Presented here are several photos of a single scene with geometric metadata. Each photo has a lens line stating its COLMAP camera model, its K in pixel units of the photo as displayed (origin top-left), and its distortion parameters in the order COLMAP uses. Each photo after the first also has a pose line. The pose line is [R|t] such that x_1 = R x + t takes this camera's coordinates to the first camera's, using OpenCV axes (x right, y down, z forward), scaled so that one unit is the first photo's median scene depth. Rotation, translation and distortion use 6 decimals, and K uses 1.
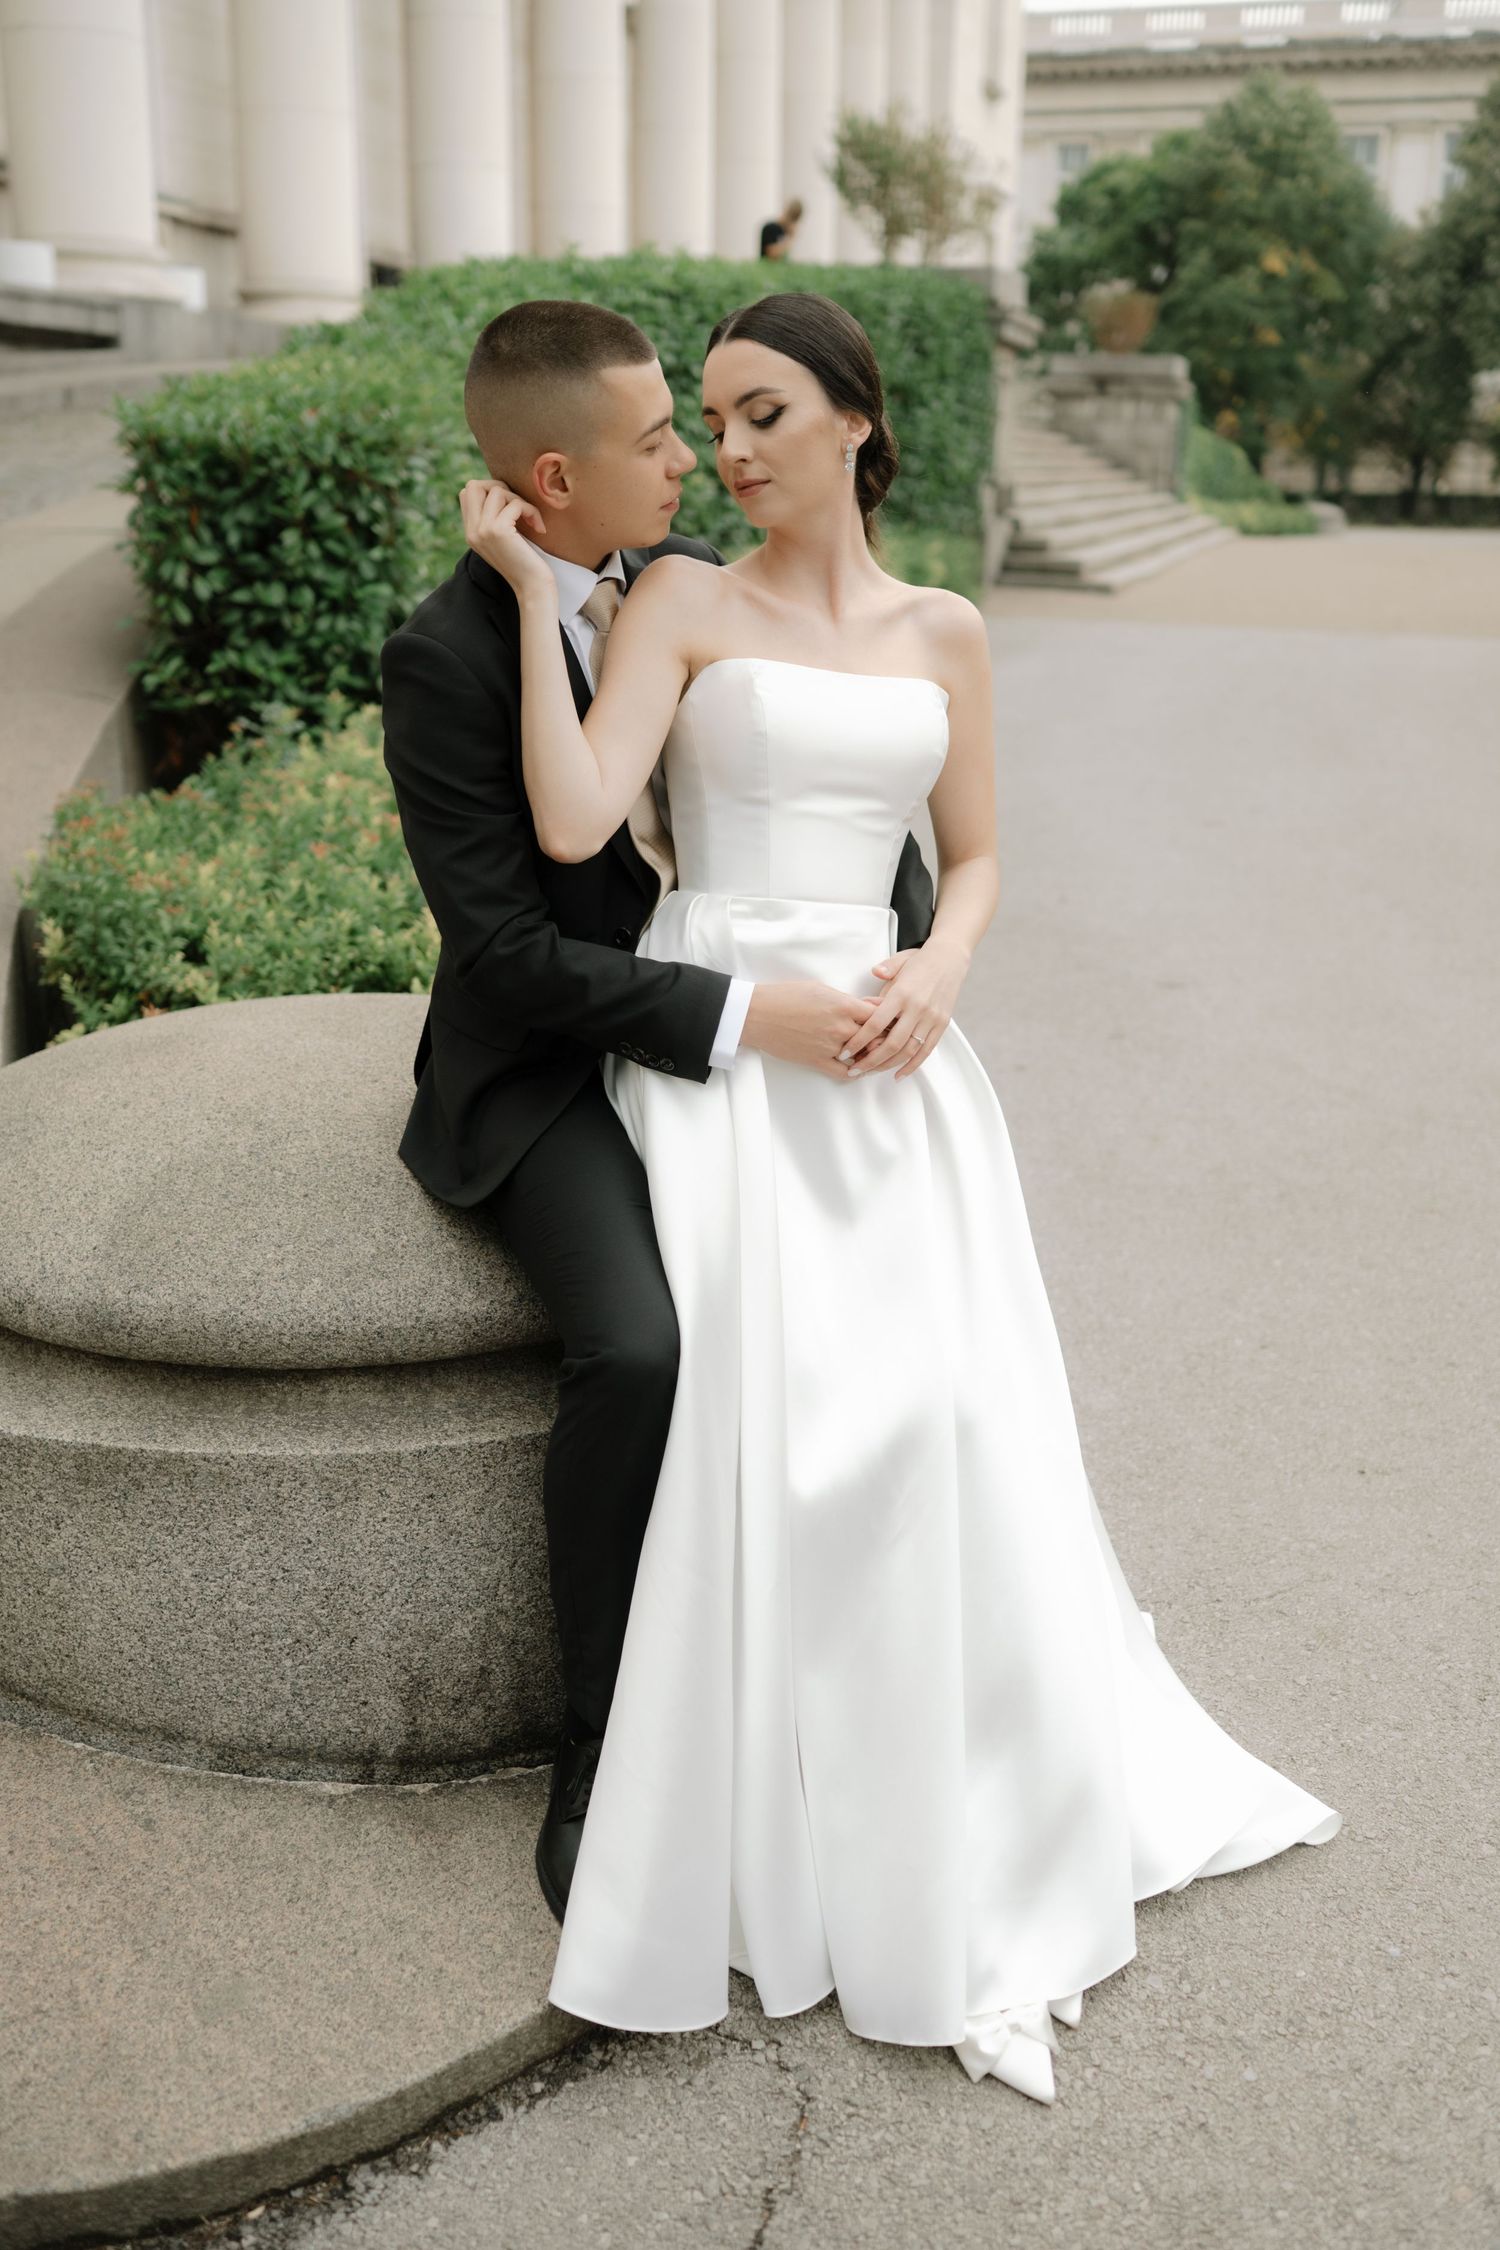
lens RADIAL K [[2129.9, 0, 757.5], [0, 2129.9, 1120.5], [0, 0, 1]] dist [-0.004659, 0.005571]
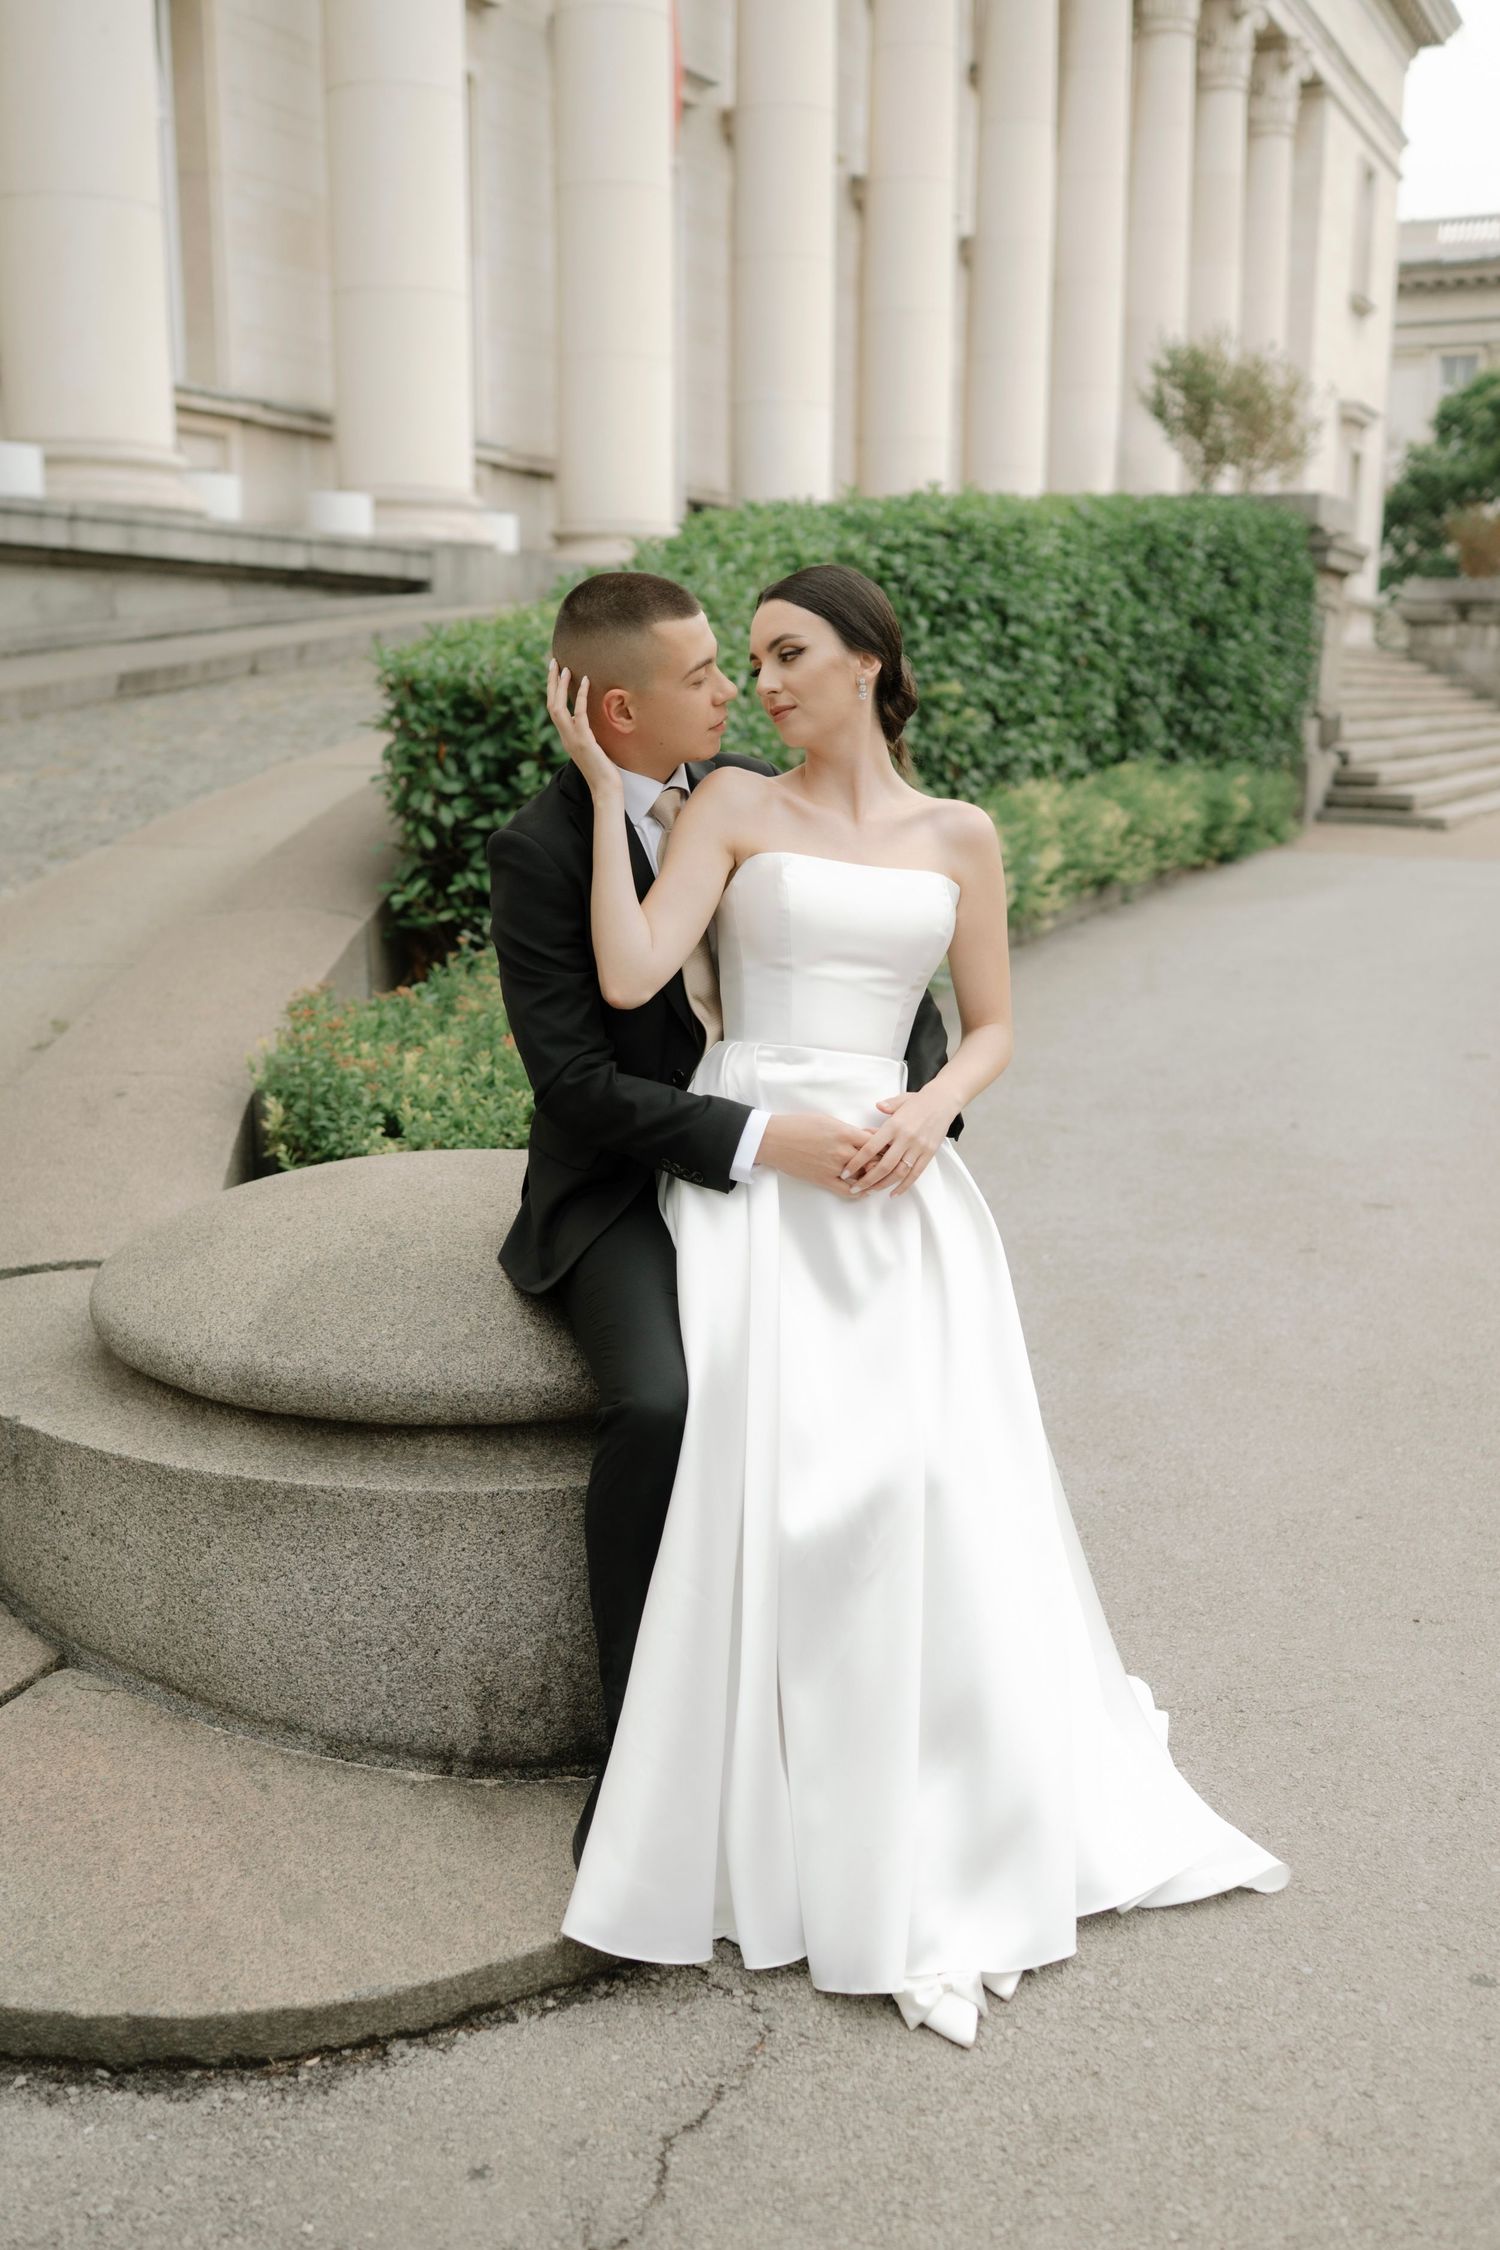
lens RADIAL K [[2295.9, 0, 748.0], [0, 2295.9, 1221.8], [0, 0, 1]] dist [-0.012132, 0.019663]
pose [[0.988582, 0.022931, -0.148928, 0.099068], [-0.034086, 0.996765, -0.072787, 0.050681], [0.146778, 0.077032, 0.986166, -0.159972]]
